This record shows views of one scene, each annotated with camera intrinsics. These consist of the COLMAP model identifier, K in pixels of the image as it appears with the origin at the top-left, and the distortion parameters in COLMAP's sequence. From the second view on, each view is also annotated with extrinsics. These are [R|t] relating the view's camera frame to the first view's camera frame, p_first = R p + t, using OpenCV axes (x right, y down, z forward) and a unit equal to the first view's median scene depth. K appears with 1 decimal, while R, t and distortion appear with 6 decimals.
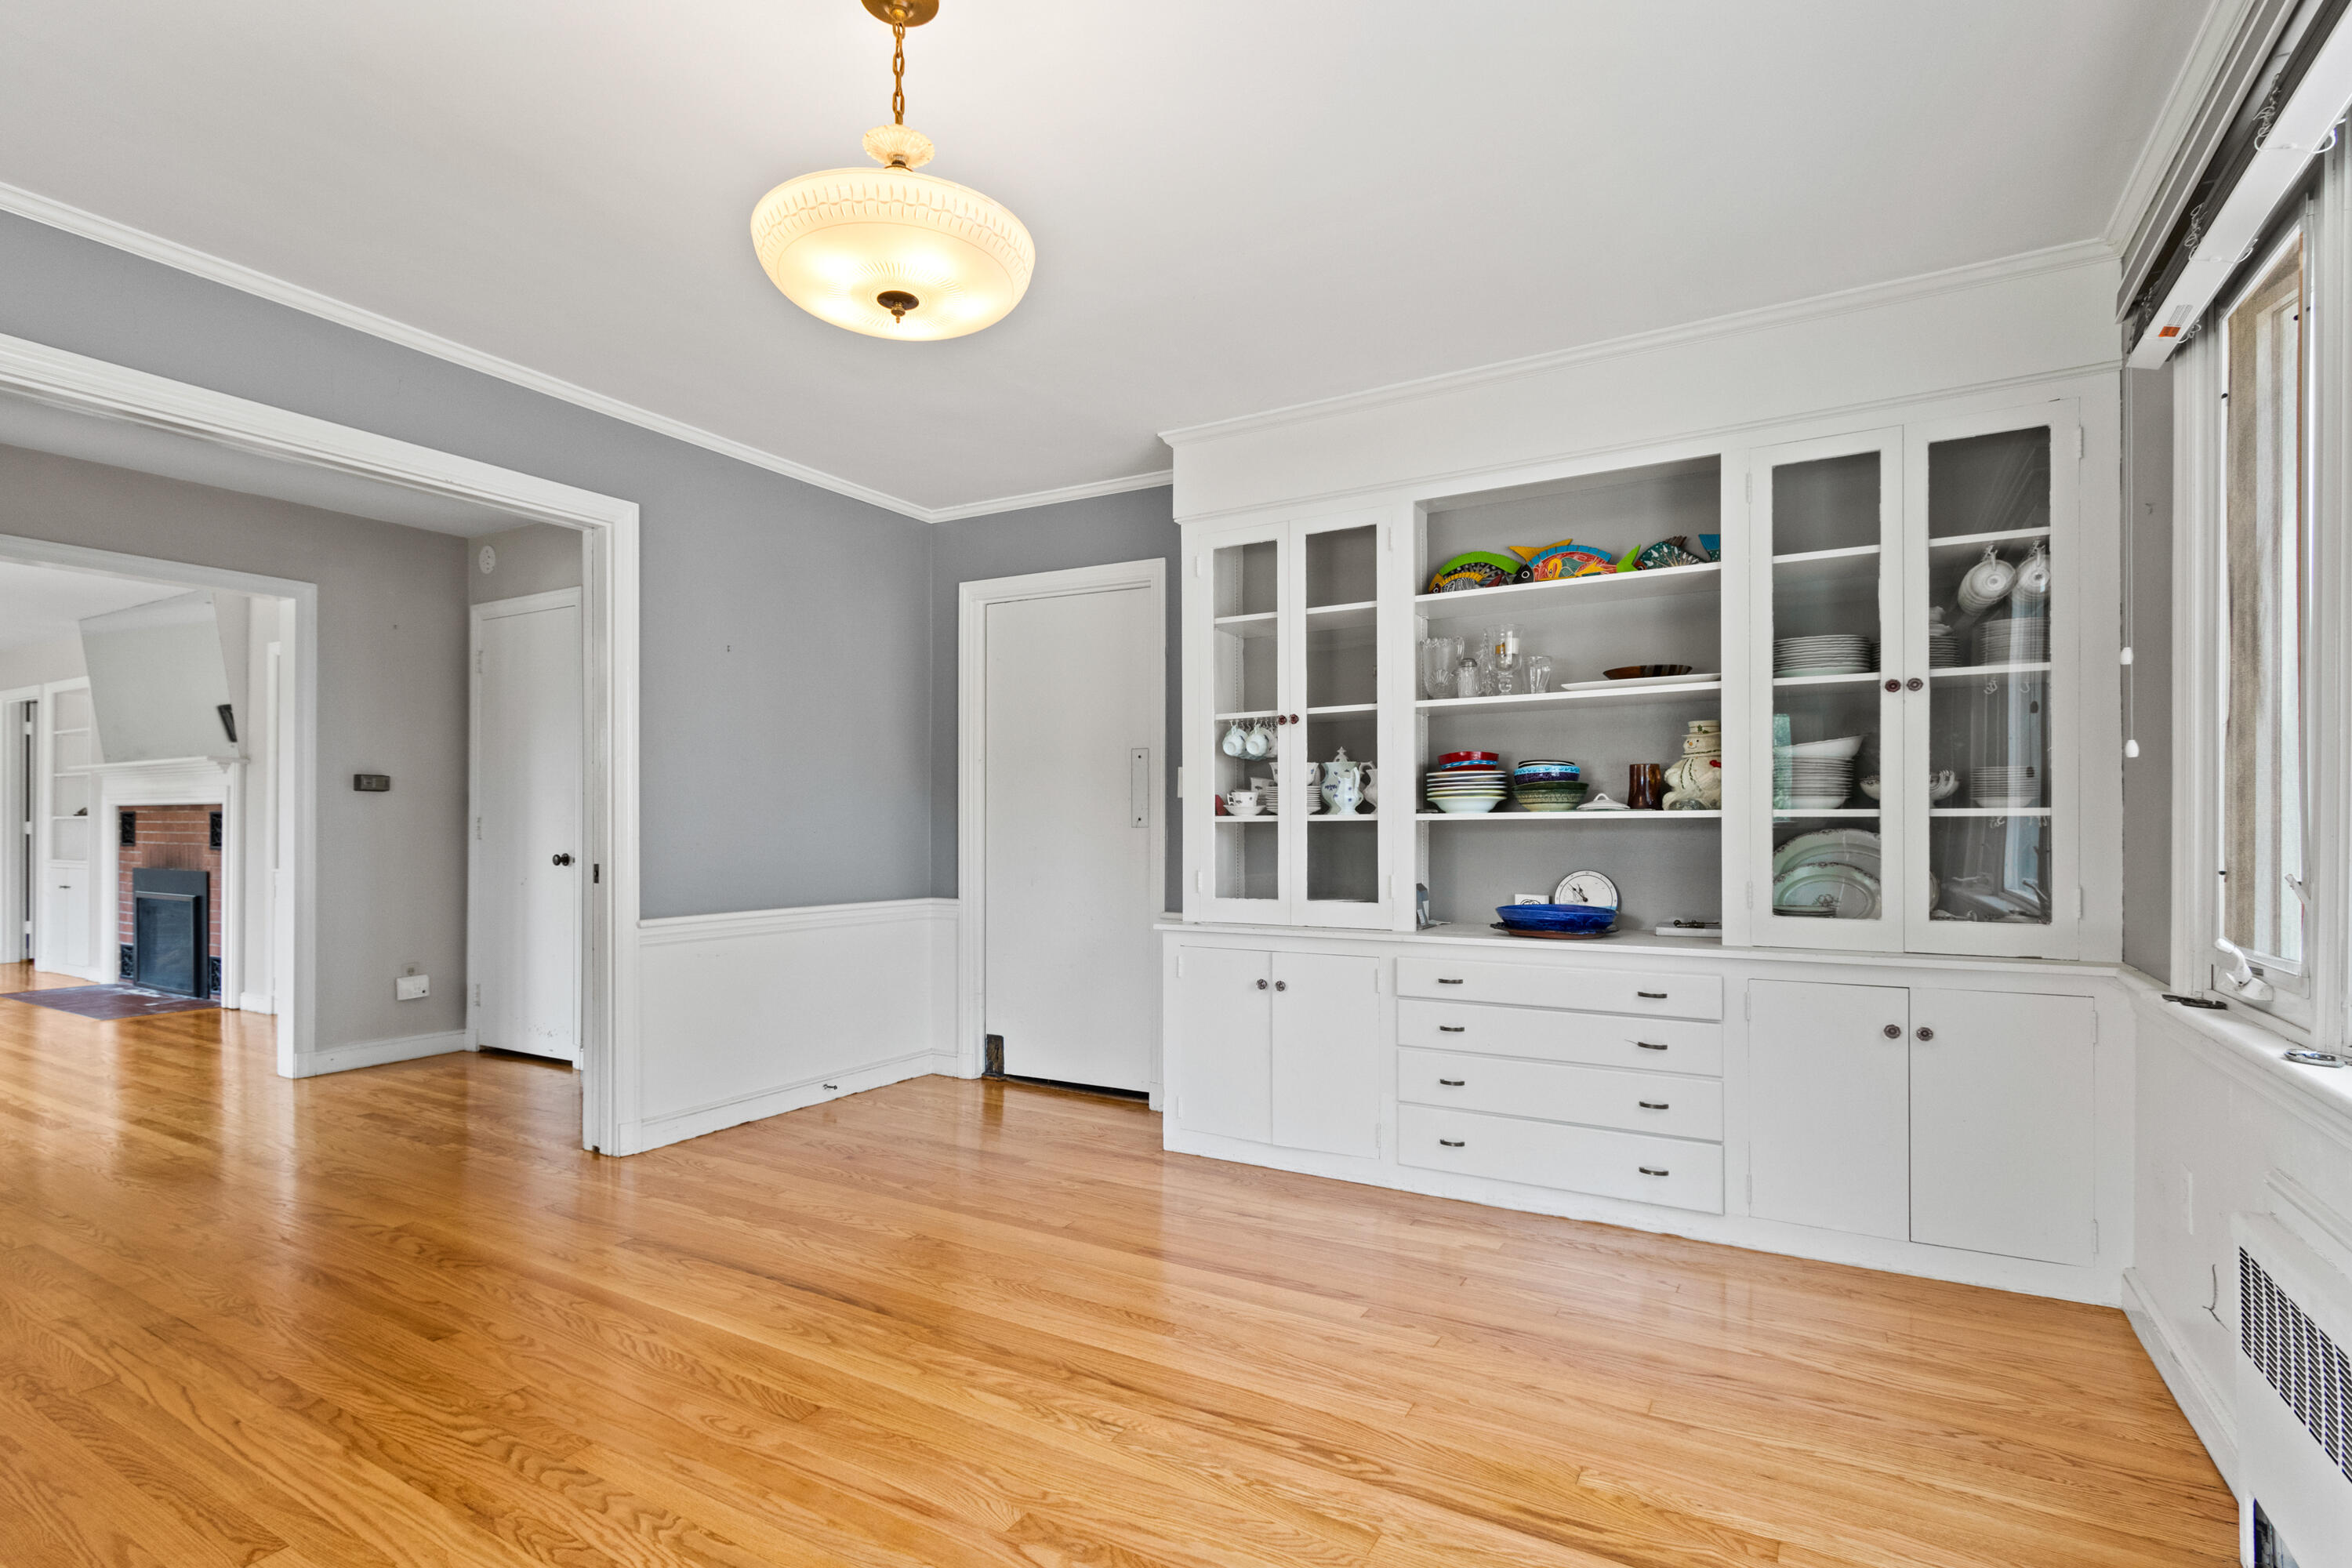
lens RADIAL K [[1135.1, 0, 1130.4], [0, 1135.1, 823.1], [0, 0, 1]] dist [0.003903, -0.000458]
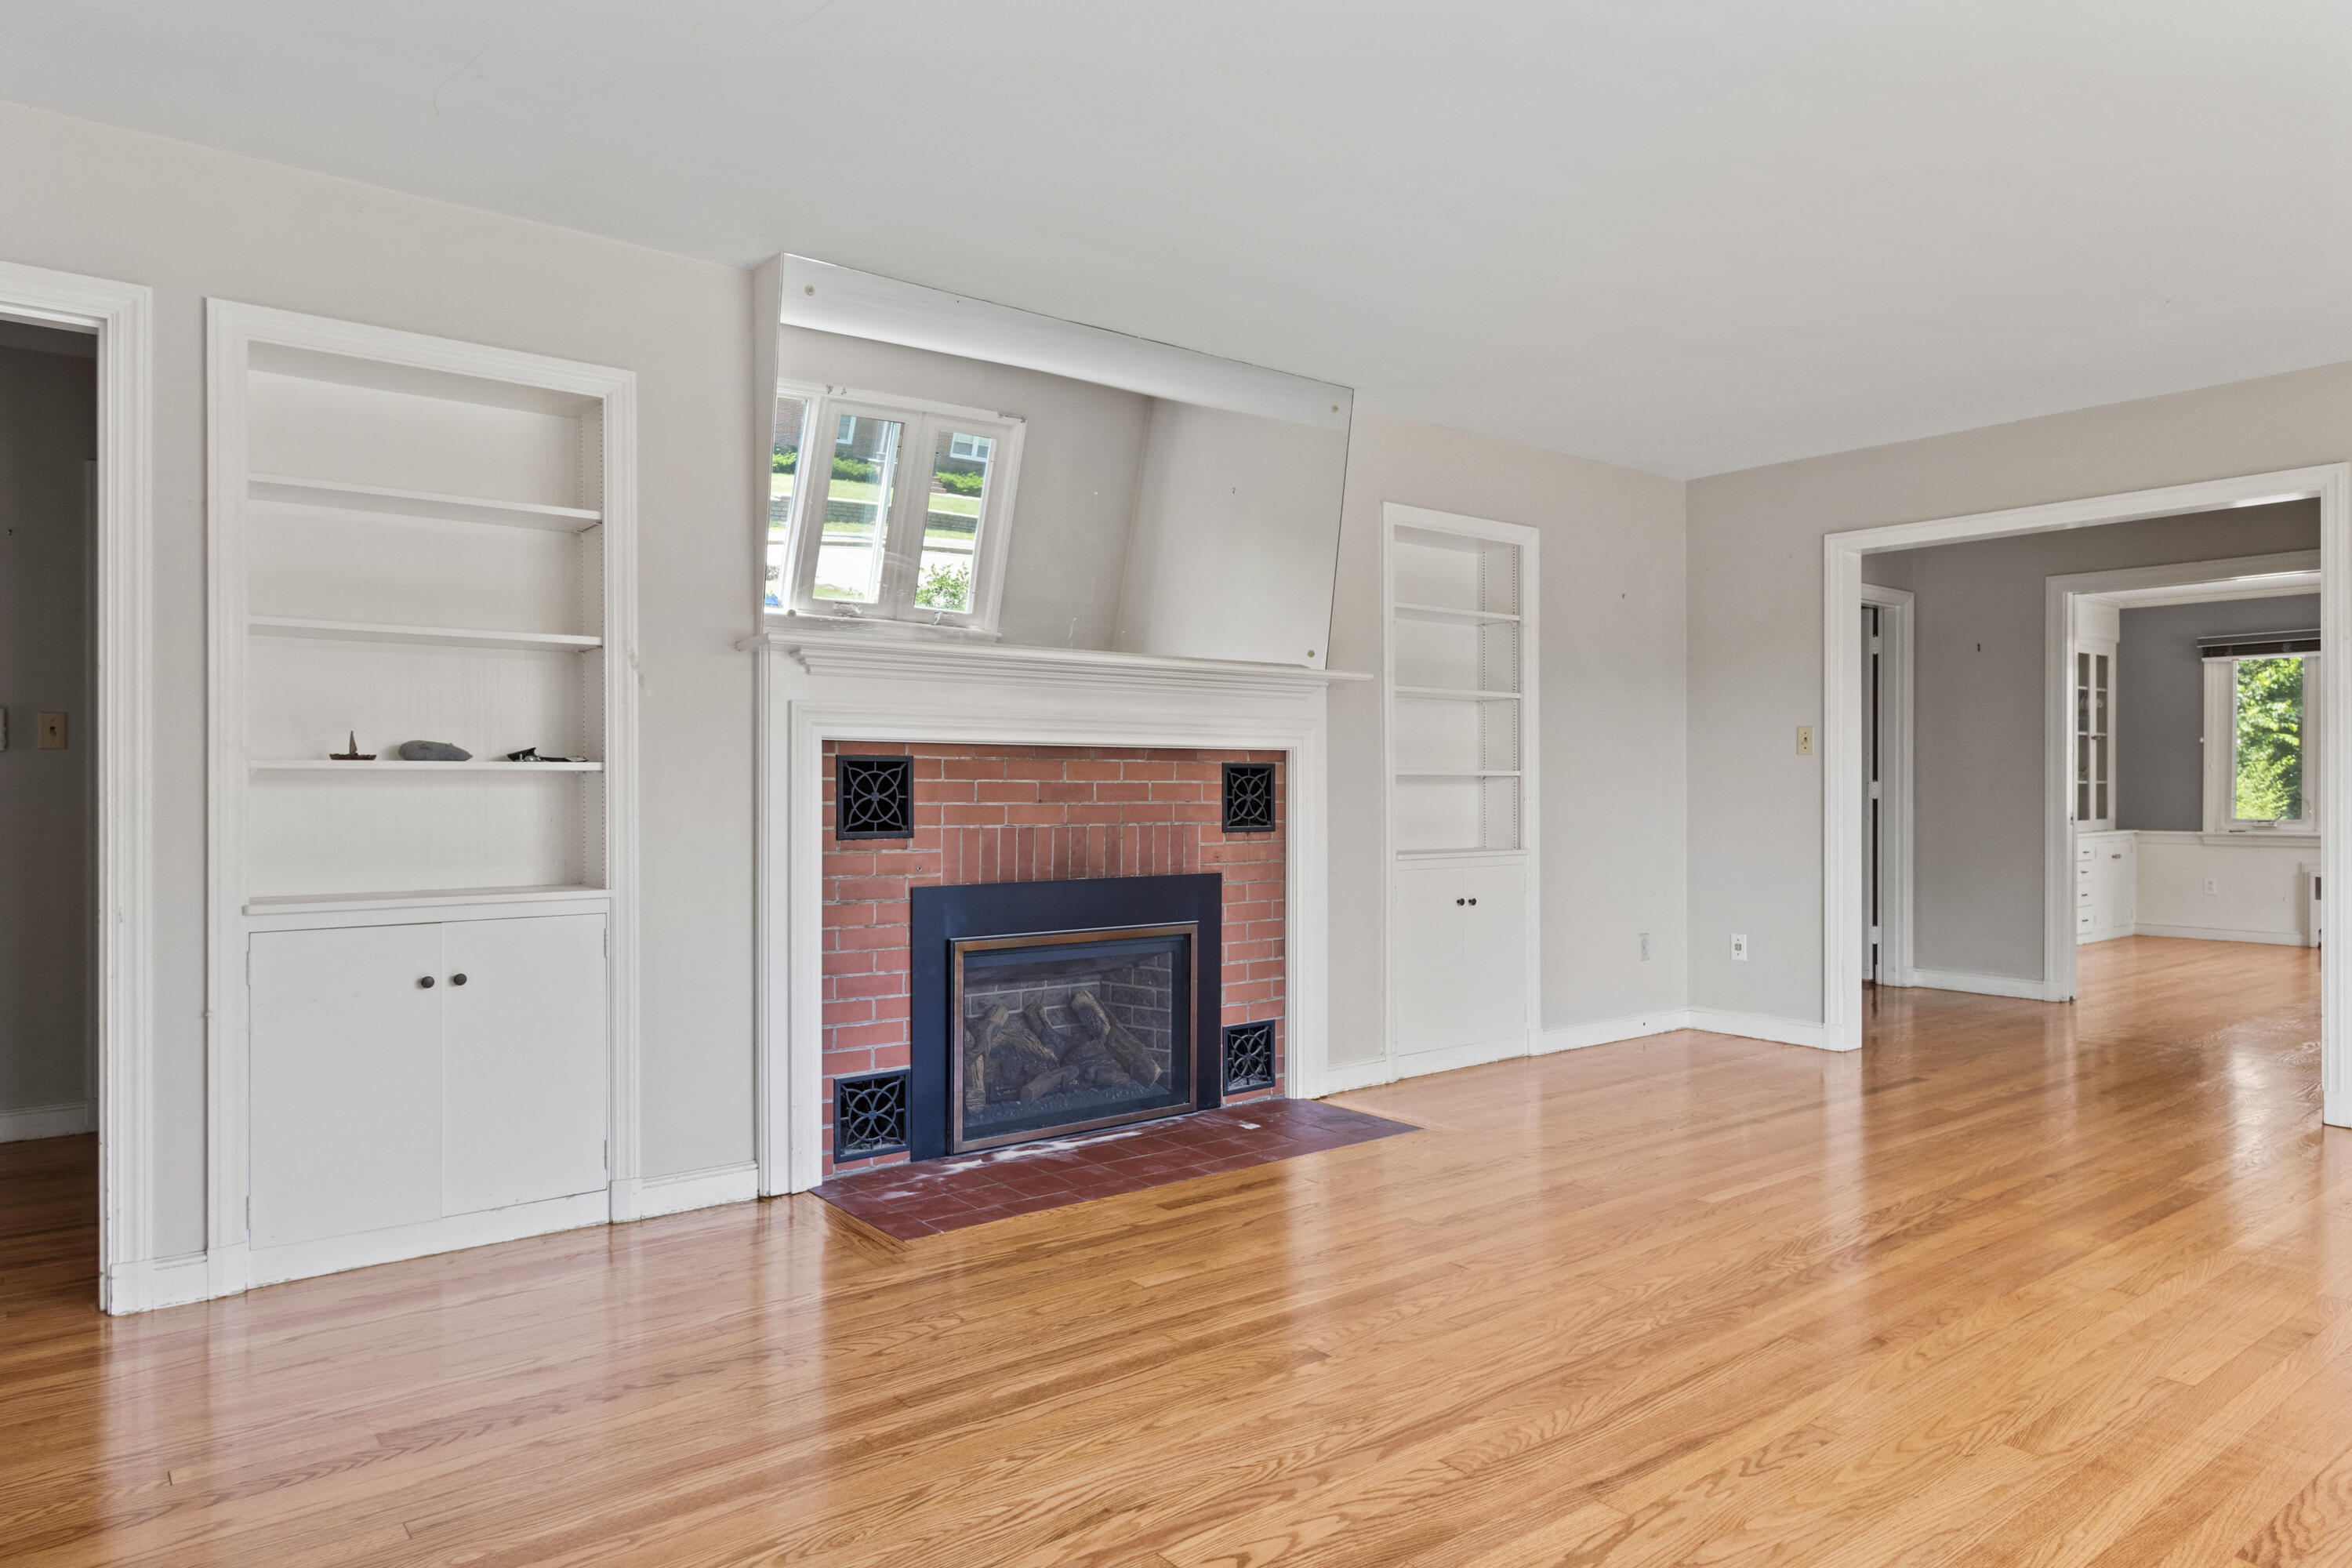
lens RADIAL K [[1454.4, 0, 1176.3], [0, 1454.4, 781.3], [0, 0, 1]] dist [0.006393, -0.003292]
pose [[0.346559, 0.002728, 0.938024, -2.934453], [-0.001969, 0.999996, -0.002180, 0.000392], [-0.938026, -0.001092, 0.346563, 1.552903]]
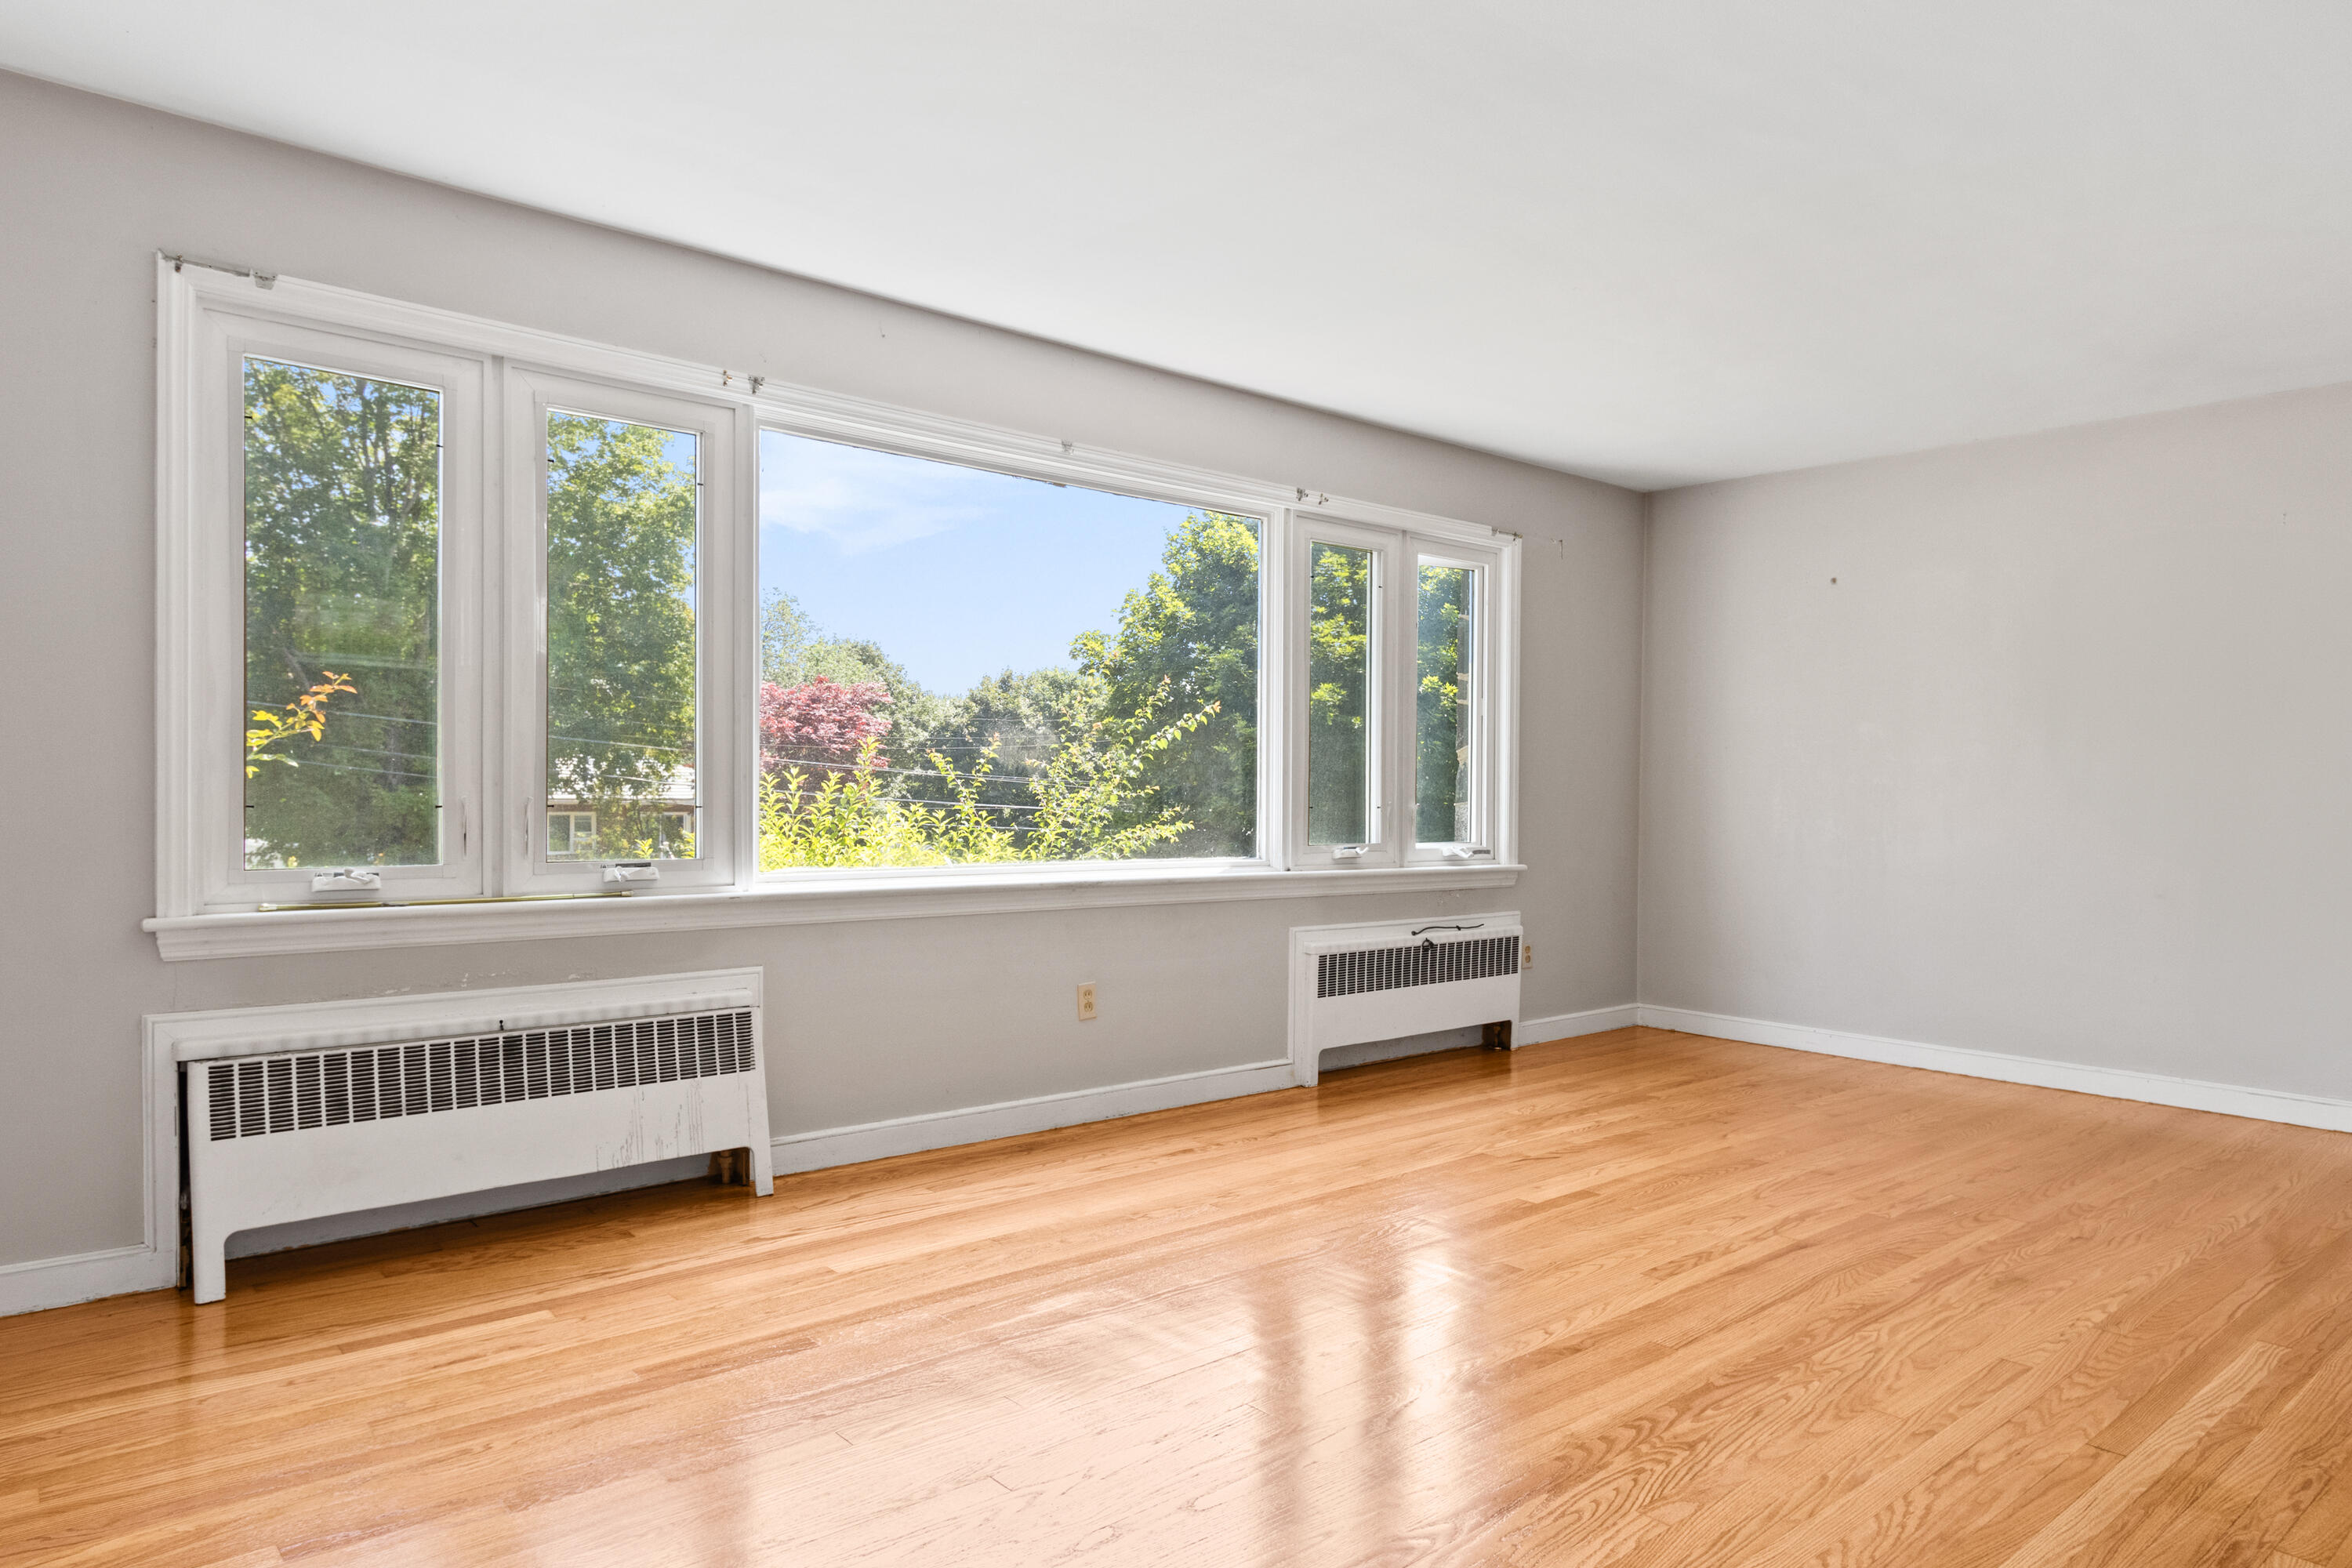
lens RADIAL K [[1454.4, 0, 1173.5], [0, 1454.4, 801.1], [0, 0, 1]] dist [0.006393, -0.003292]
pose [[-0.311700, 0.002882, -0.950176, -1.176947], [-0.009348, 0.999938, 0.006100, 0.003179], [0.950135, 0.010783, -0.311654, 1.498904]]
